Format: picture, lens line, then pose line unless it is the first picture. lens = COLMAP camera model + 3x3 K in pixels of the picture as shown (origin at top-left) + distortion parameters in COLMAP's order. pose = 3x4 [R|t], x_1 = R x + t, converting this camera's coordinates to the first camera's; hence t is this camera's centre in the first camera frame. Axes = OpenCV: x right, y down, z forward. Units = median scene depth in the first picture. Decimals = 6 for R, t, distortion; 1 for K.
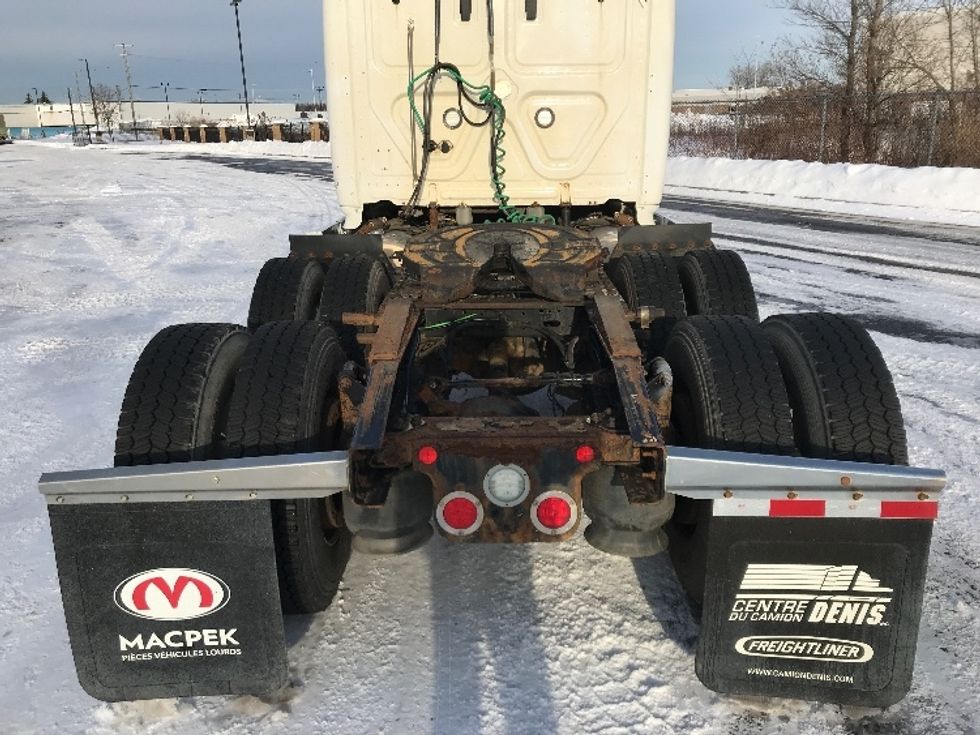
lens RADIAL K [[792.3, 0, 490.0], [0, 792.3, 367.5], [0, 0, 1]] dist [0.069186, -0.100999]
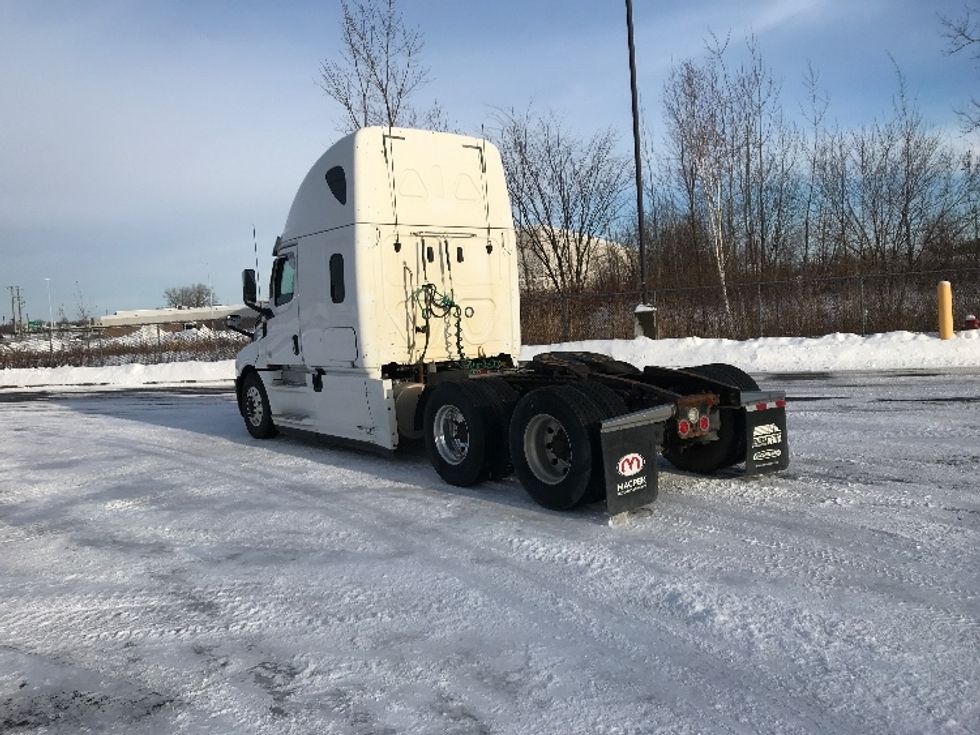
lens RADIAL K [[792.3, 0, 490.0], [0, 792.3, 367.5], [0, 0, 1]] dist [0.069186, -0.100999]
pose [[0.783317, -0.066874, 0.618015, -2.392472], [0.223894, 0.957822, -0.180136, 0.340415], [-0.579902, 0.279473, 0.765251, -0.885998]]
